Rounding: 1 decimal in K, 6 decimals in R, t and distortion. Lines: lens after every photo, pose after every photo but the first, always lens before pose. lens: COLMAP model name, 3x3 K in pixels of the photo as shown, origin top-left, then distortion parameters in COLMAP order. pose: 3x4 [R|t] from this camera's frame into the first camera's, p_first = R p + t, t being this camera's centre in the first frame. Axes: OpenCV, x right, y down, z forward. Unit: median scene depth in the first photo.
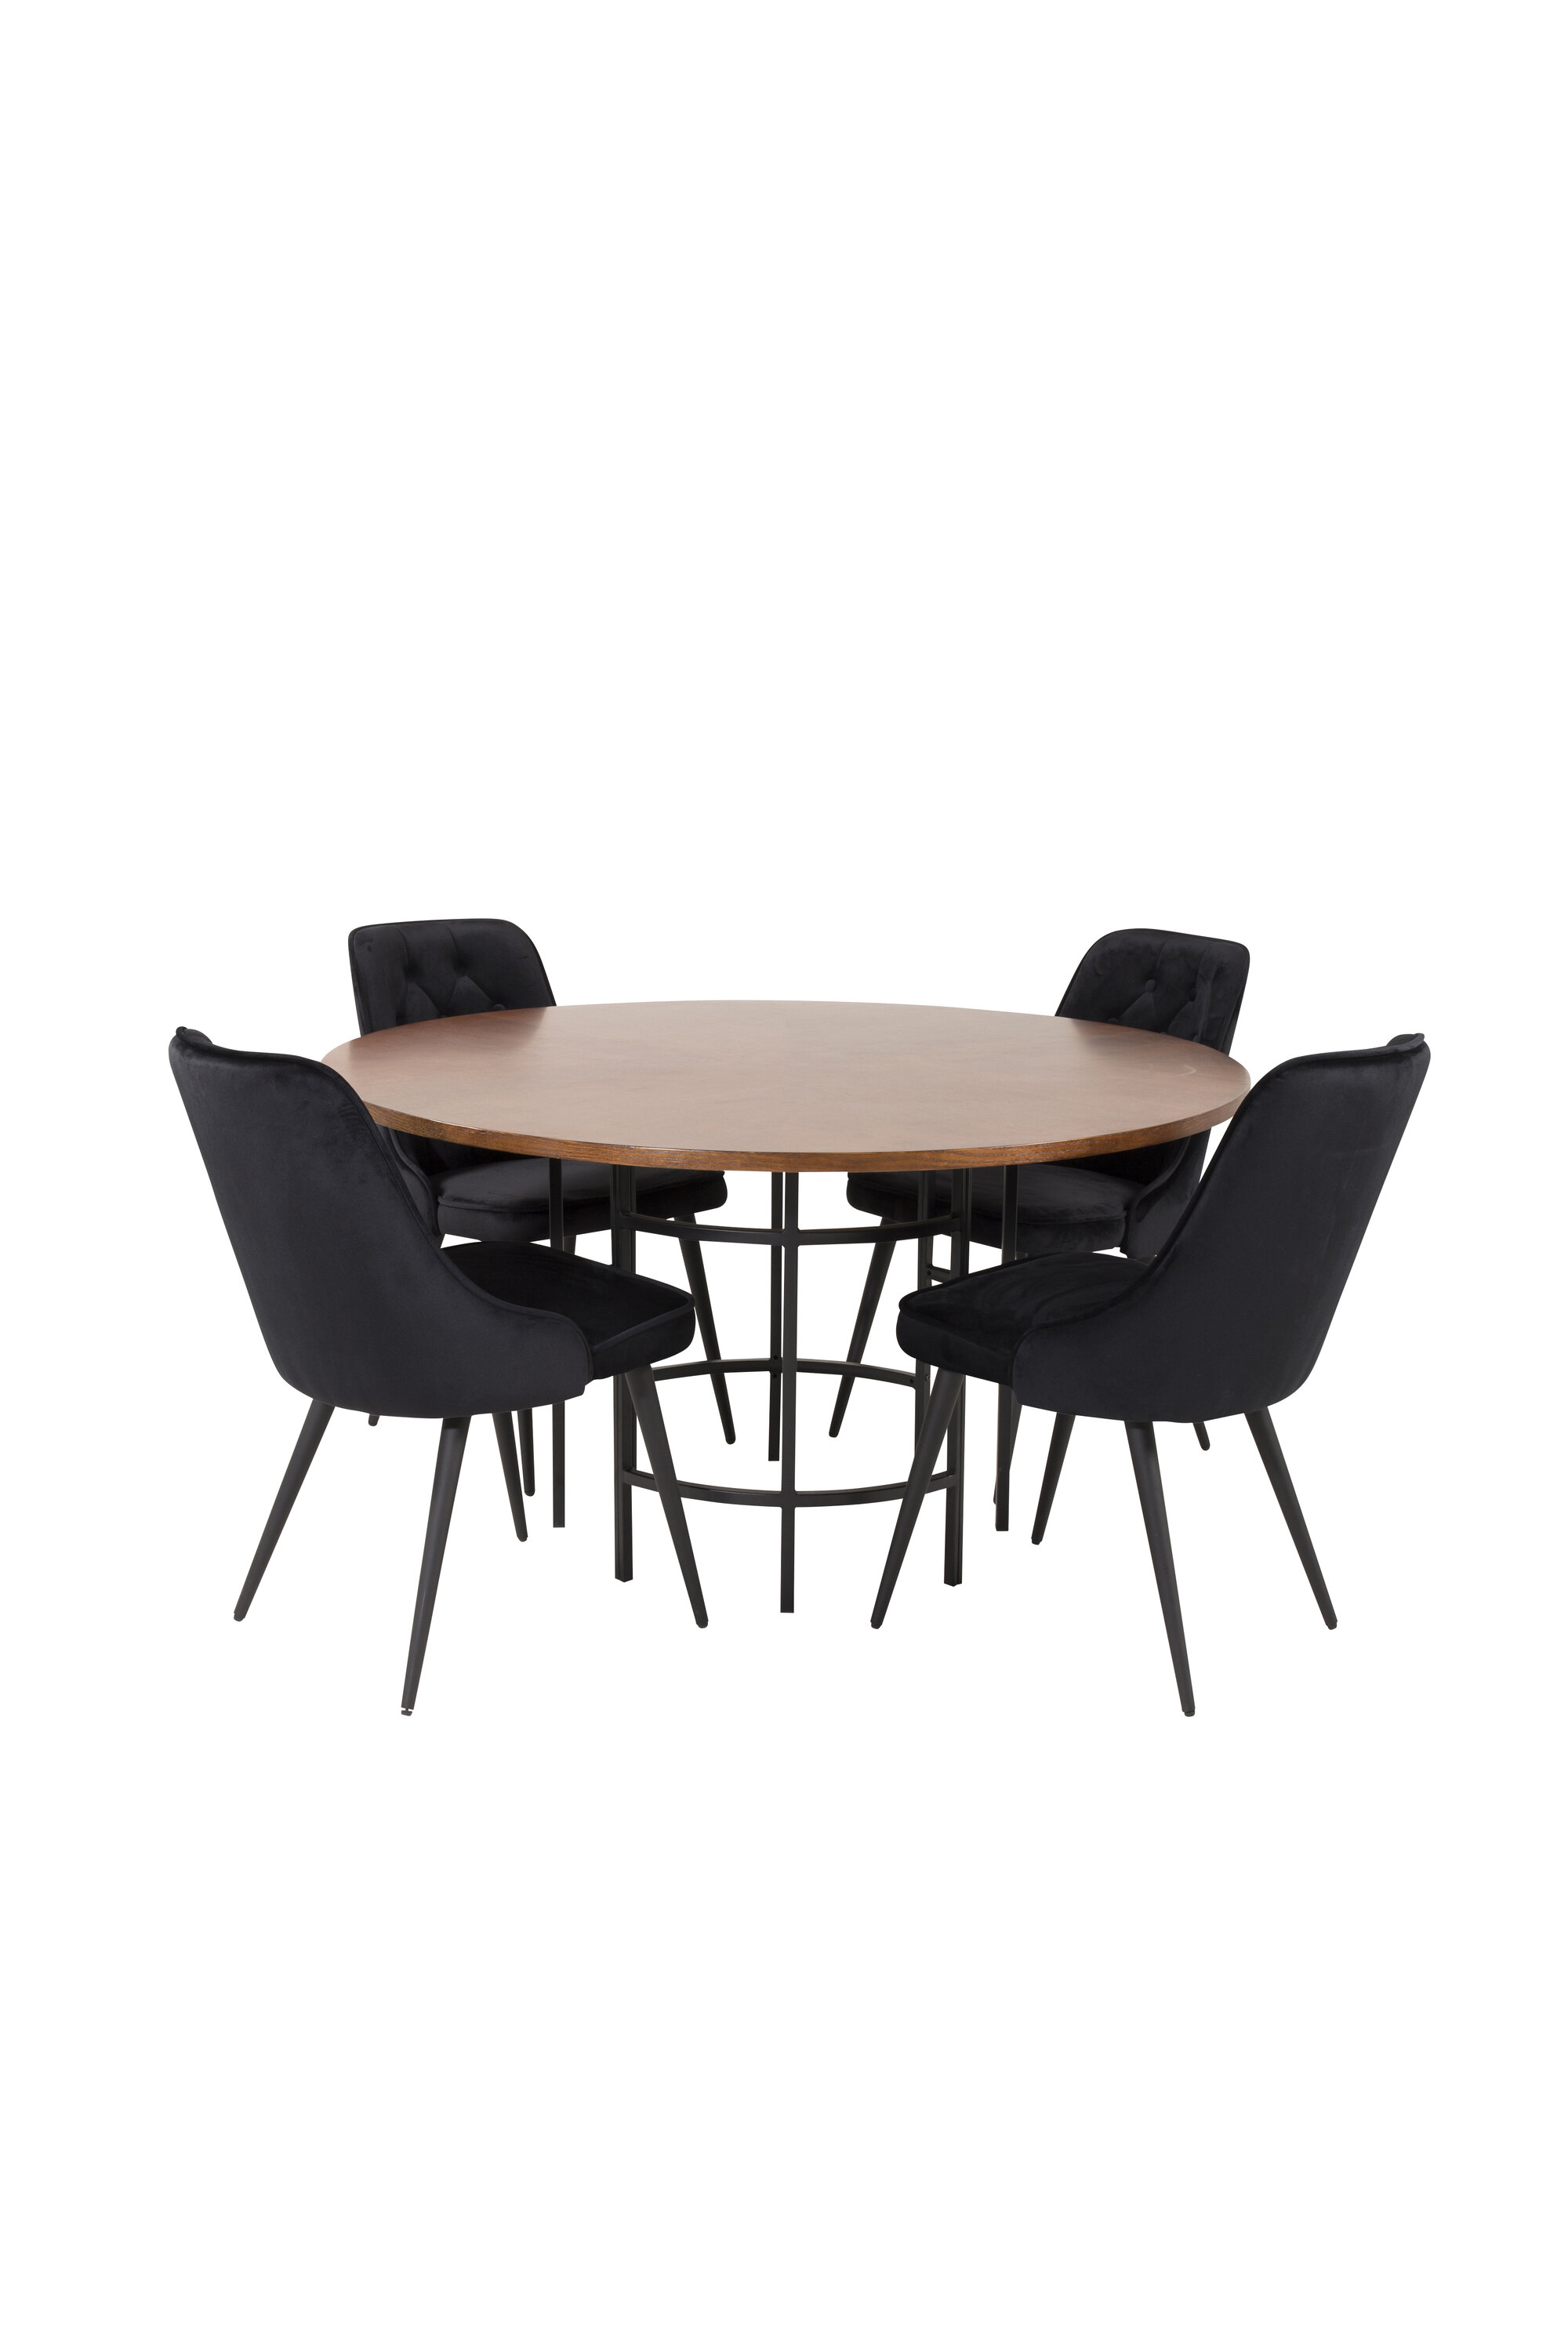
lens RADIAL K [[2451.0, 0, 767.3], [0, 2451.0, 1204.9], [0, 0, 1]] dist [-0.001743, 0.001425]
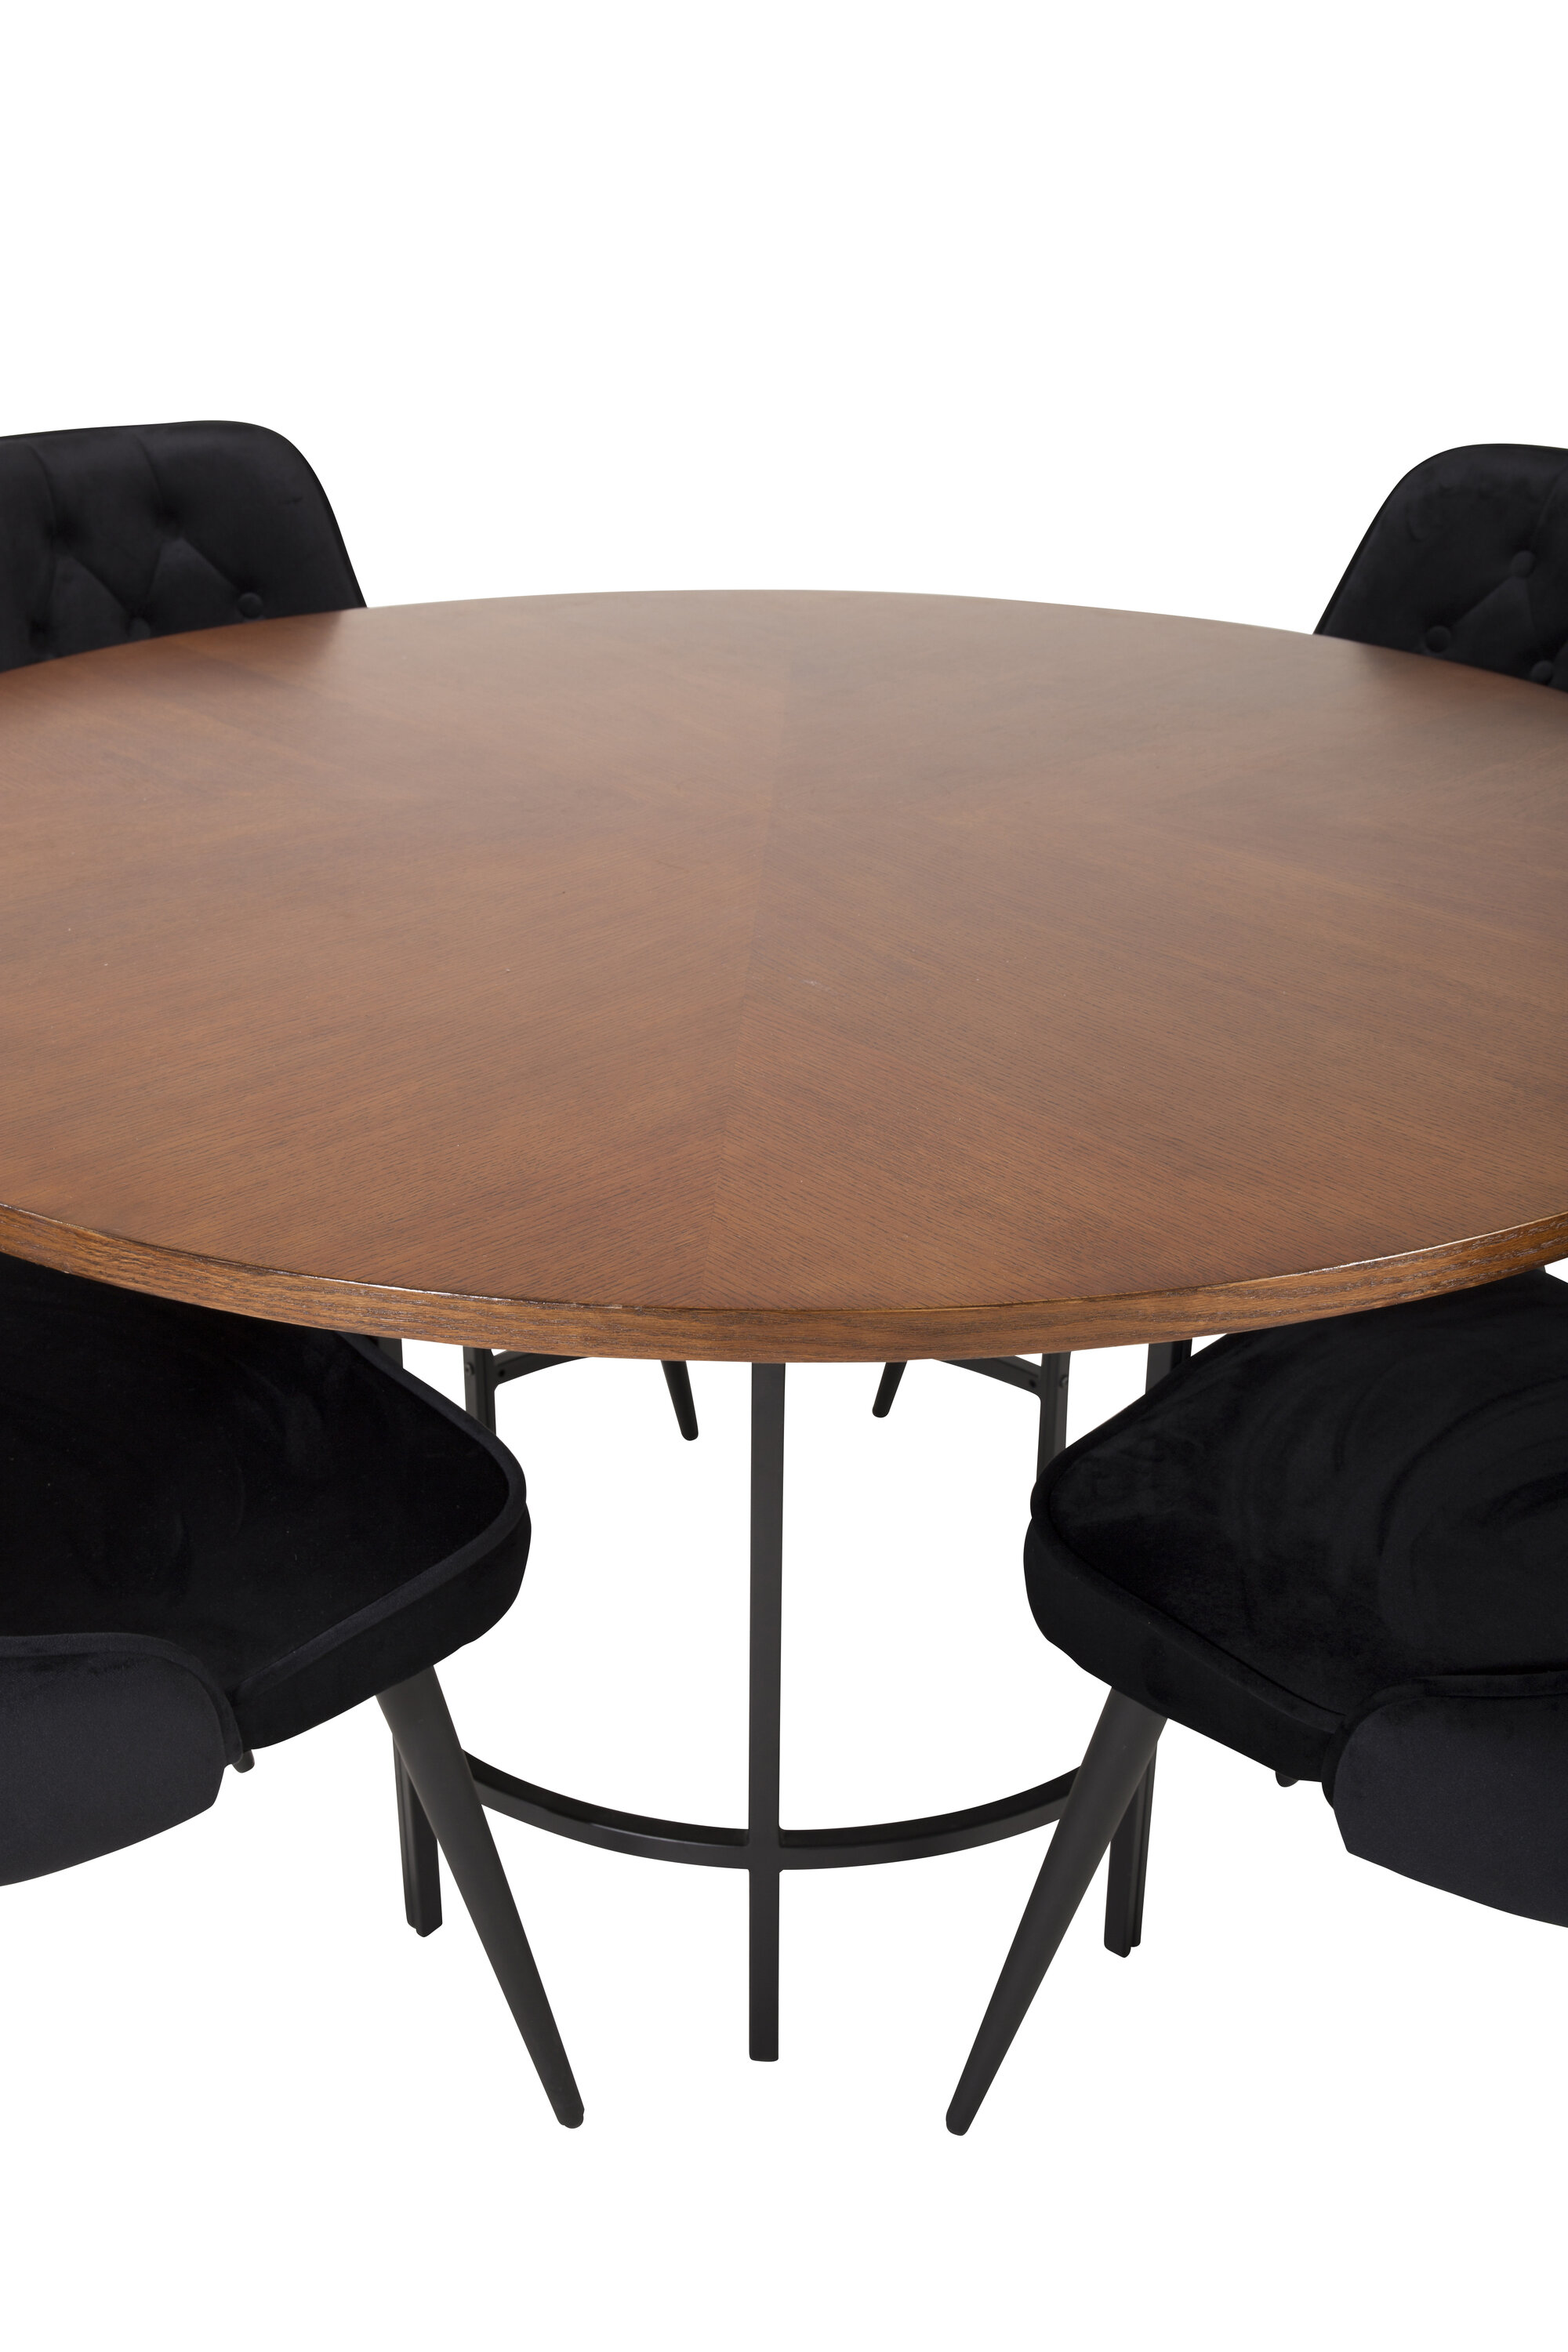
lens RADIAL K [[2451.0, 0, 767.3], [0, 2451.0, 1204.9], [0, 0, 1]] dist [-0.001743, 0.001425]
pose [[0.999604, 0.007934, -0.027006, 0.016122], [-0.001594, 0.973867, 0.227114, -0.075400], [0.028102, -0.226981, 0.973494, 0.476412]]
